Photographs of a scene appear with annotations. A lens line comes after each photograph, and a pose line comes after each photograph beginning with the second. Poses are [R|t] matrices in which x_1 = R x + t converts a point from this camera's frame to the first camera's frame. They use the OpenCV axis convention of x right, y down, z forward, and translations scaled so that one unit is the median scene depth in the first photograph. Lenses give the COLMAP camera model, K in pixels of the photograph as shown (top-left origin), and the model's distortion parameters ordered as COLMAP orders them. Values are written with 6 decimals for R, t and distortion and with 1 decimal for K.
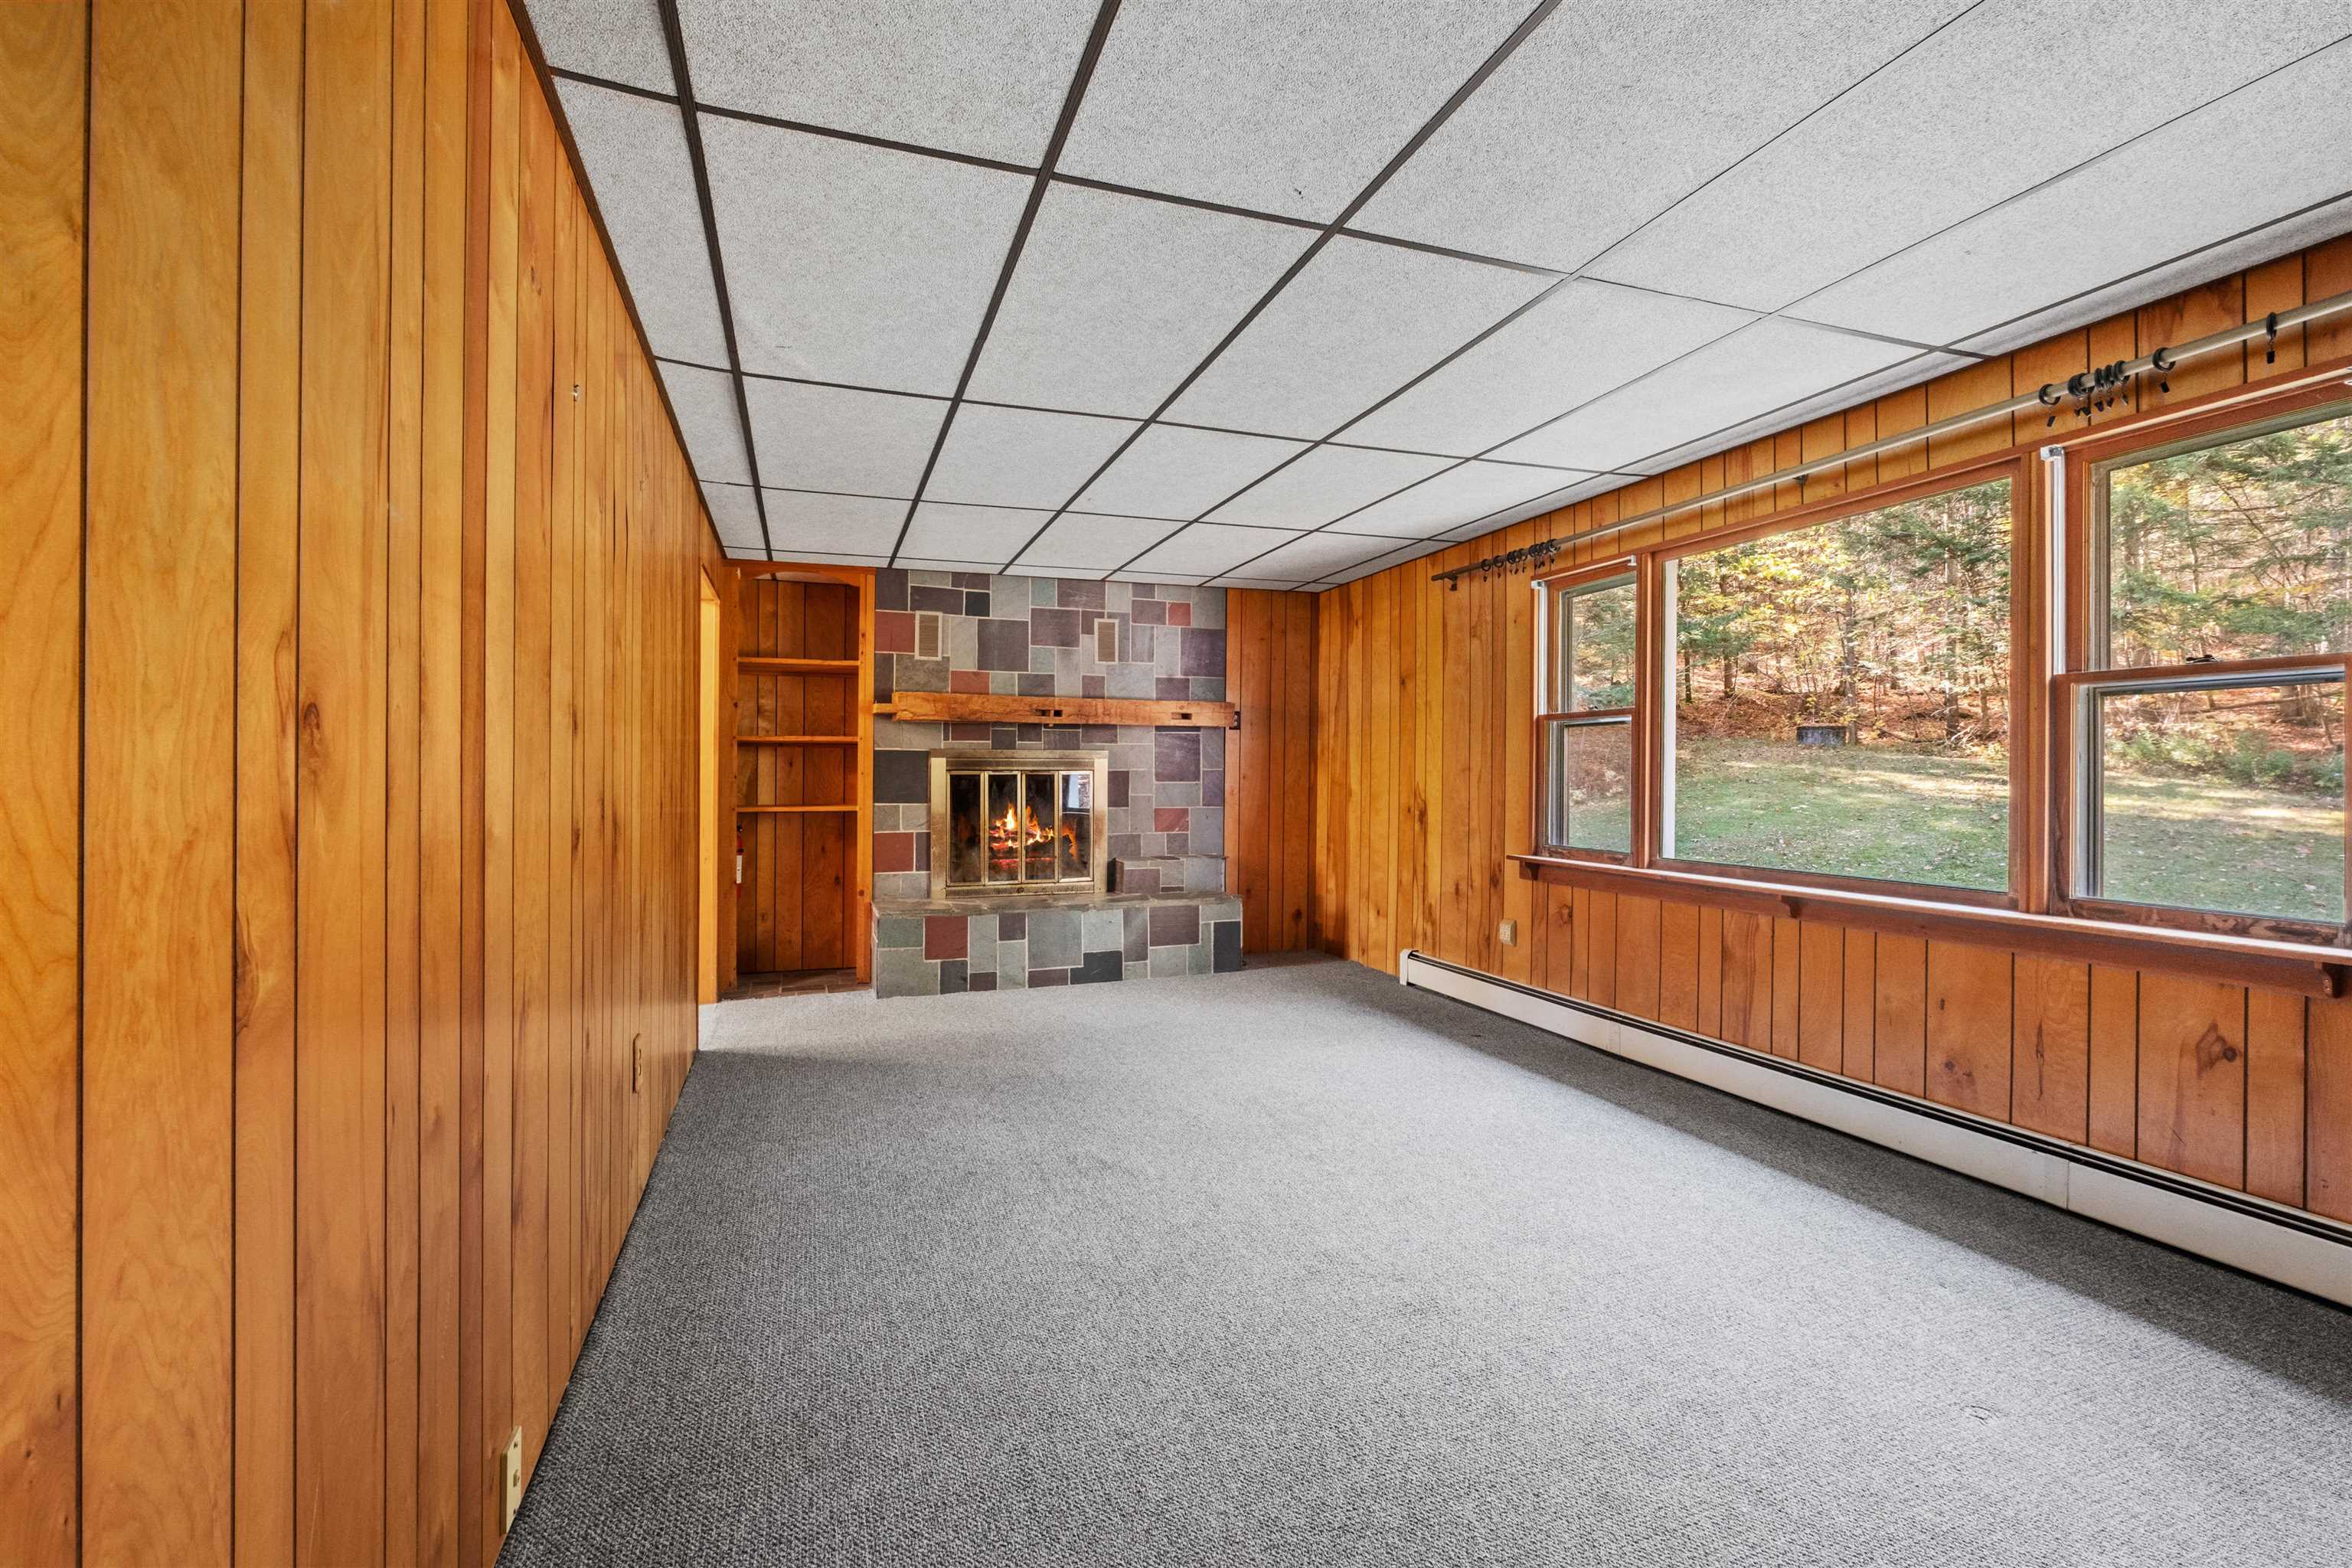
lens RADIAL K [[1038.3, 0, 1150.4], [0, 1038.3, 780.3], [0, 0, 1]] dist [-0.005025, 0.001103]
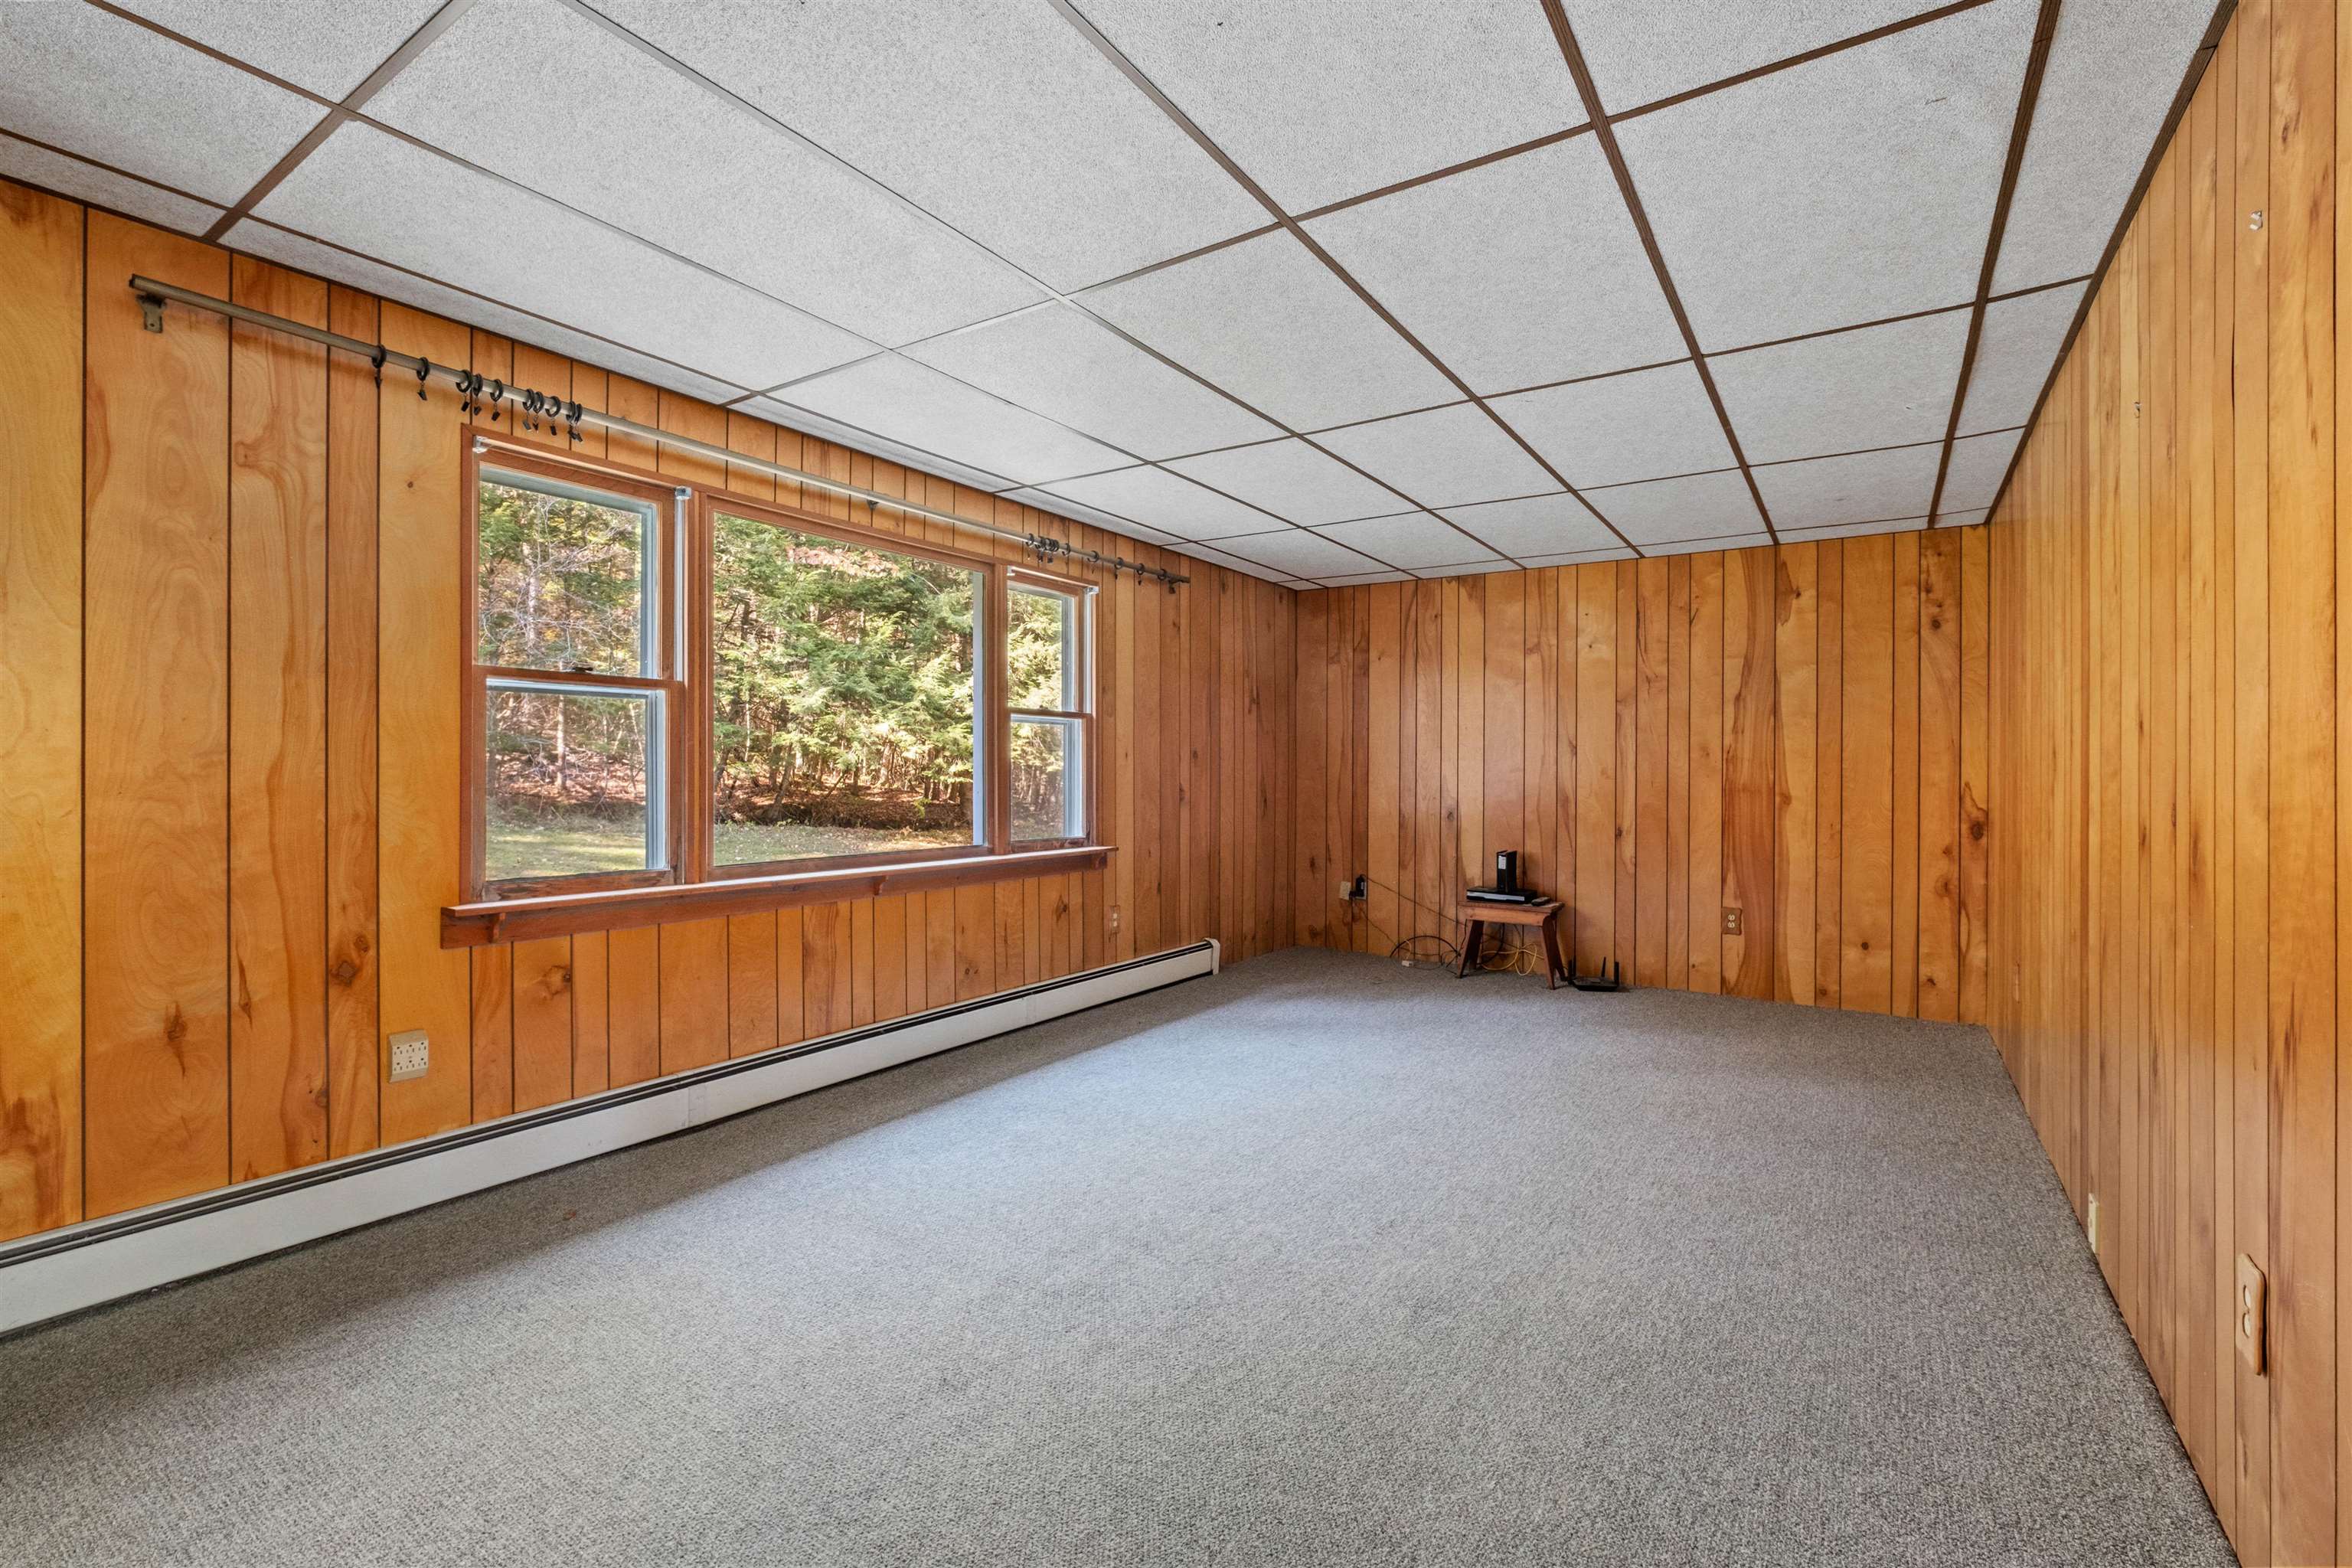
lens RADIAL K [[1038.3, 0, 1178.8], [0, 1038.3, 776.8], [0, 0, 1]] dist [-0.005025, 0.001103]
pose [[-0.613869, -0.010791, 0.789334, -0.273100], [-0.002537, 0.999928, 0.011697, -0.005504], [-0.789404, 0.005178, -0.613852, 0.841201]]
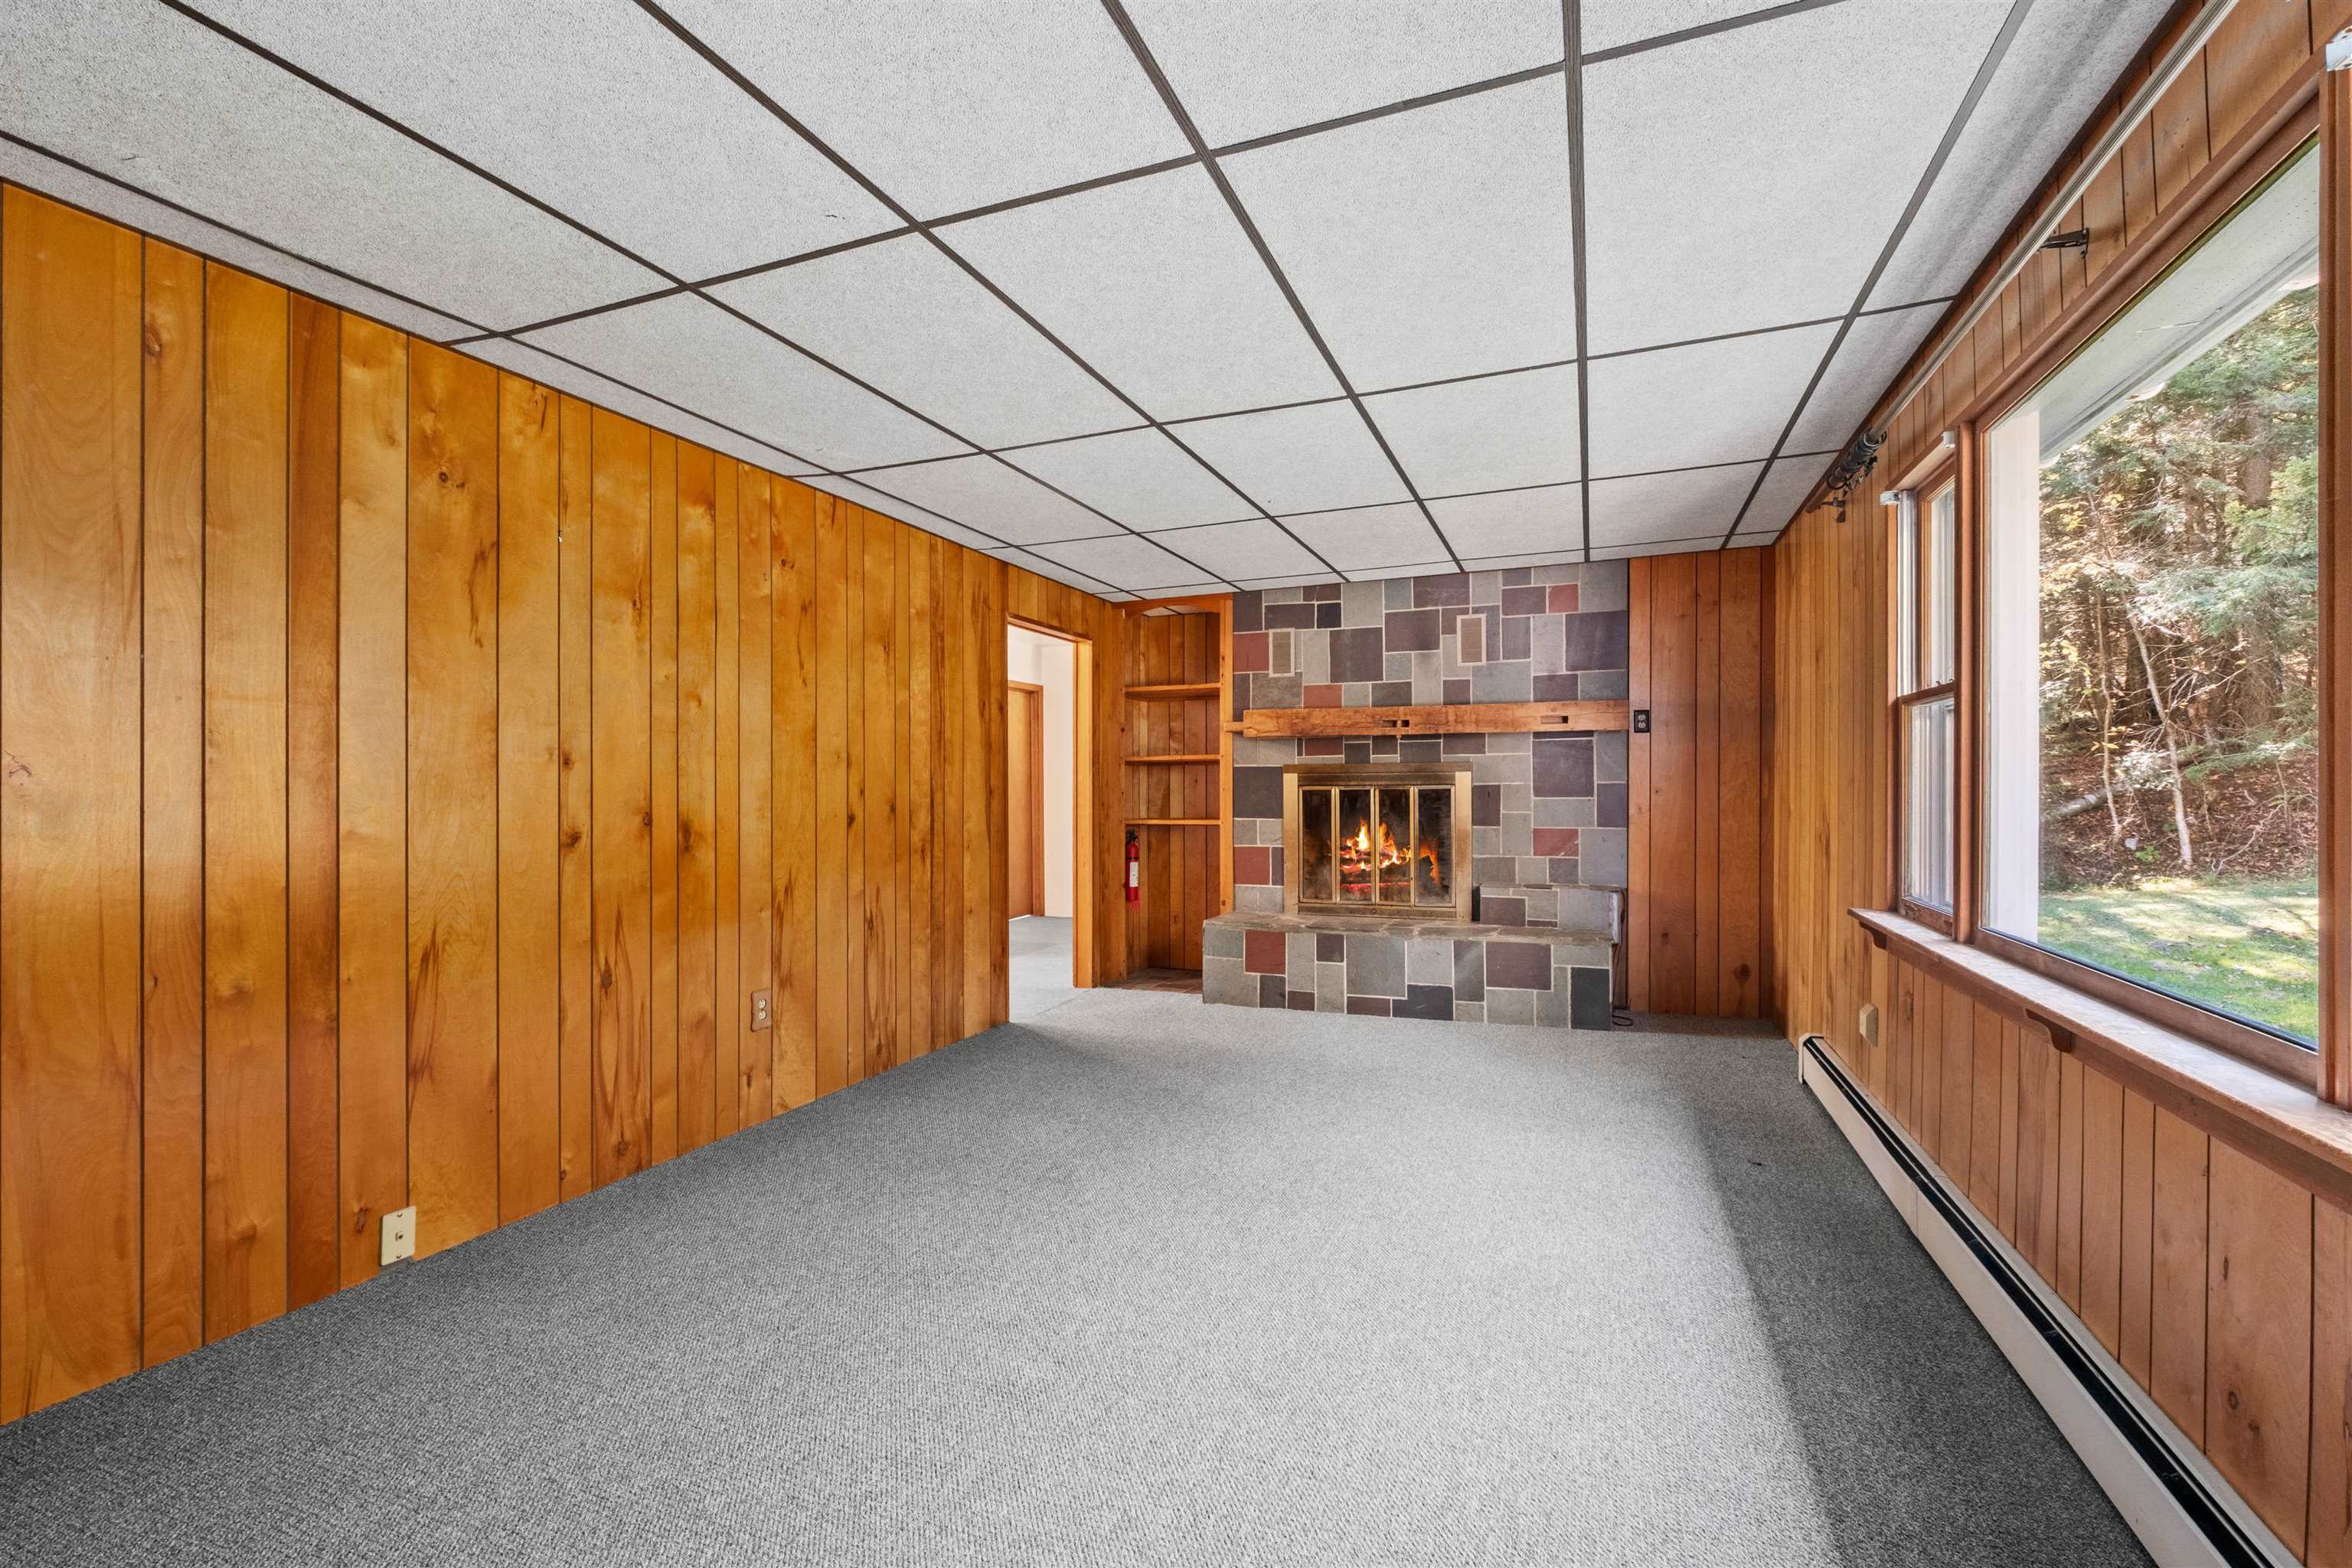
lens RADIAL K [[1038.3, 0, 1145.5], [0, 1038.3, 791.0], [0, 0, 1]] dist [-0.005025, 0.001103]
pose [[0.745745, -0.002865, -0.666225, 0.366009], [0.001493, 0.999995, -0.002629, -0.002215], [0.666230, 0.000966, 0.745746, 0.159557]]
